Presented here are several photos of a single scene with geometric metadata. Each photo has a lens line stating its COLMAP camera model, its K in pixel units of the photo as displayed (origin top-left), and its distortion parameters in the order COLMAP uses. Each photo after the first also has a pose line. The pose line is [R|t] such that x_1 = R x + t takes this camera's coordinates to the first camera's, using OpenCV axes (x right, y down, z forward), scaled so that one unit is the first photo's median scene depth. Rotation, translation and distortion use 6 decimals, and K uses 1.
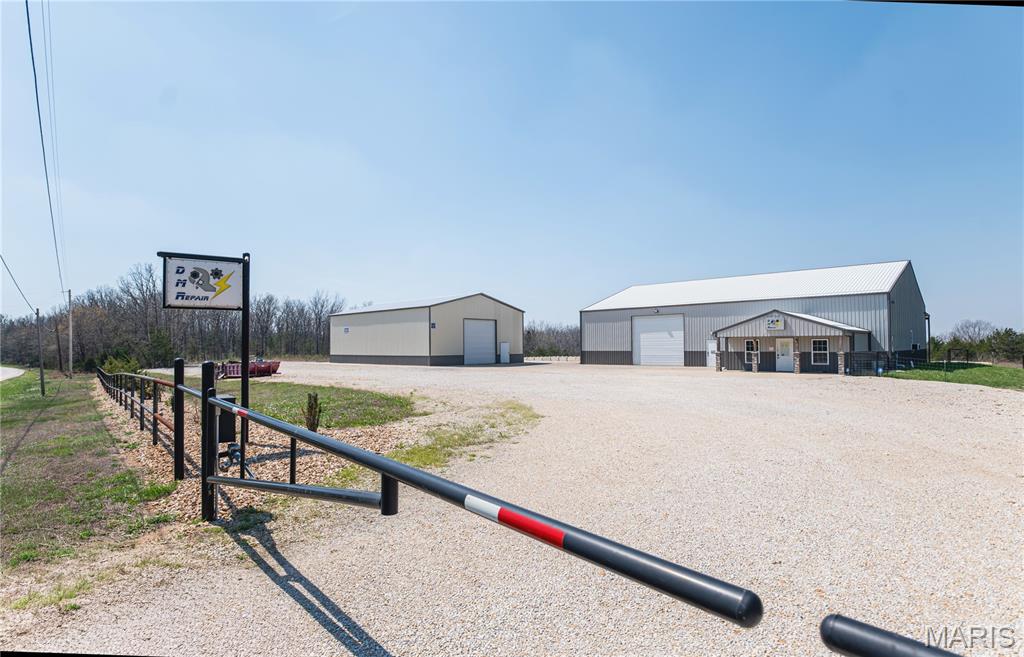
lens RADIAL K [[518.2, 0, 506.8], [0, 518.2, 332.1], [0, 0, 1]] dist [-0.026752, -0.001264]
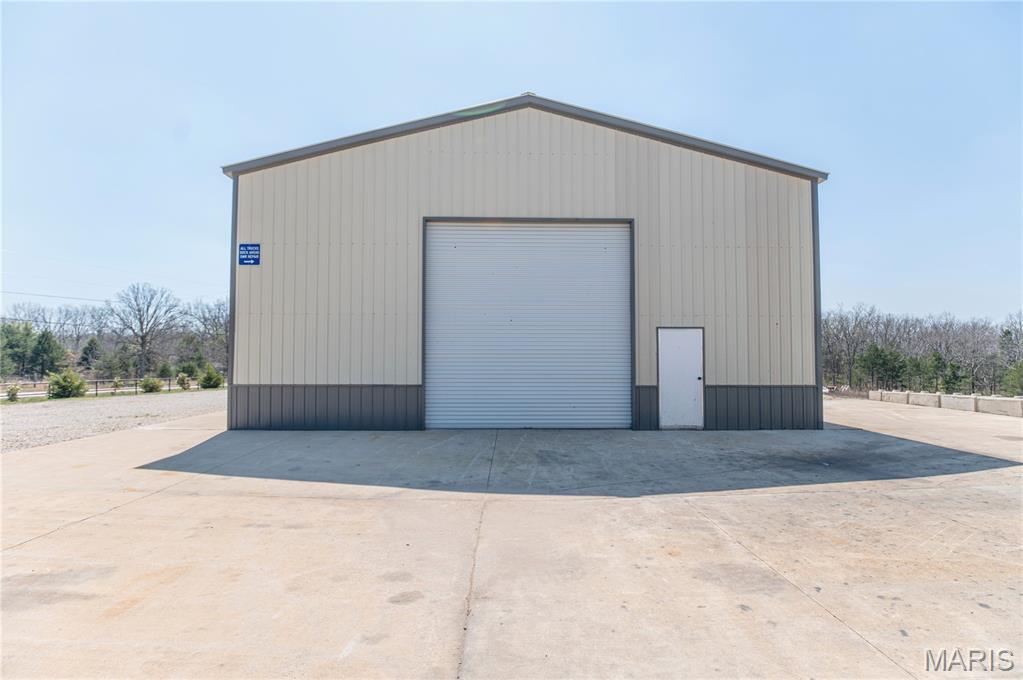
lens RADIAL K [[500.5, 0, 512.0], [0, 500.5, 338.8], [0, 0, 1]] dist [-0.026017, -0.002203]
pose [[0.725824, -0.014252, -0.687733, 0.082137], [0.017657, 0.999842, -0.002085, 0.023847], [0.687654, -0.010631, 0.725961, 0.815974]]
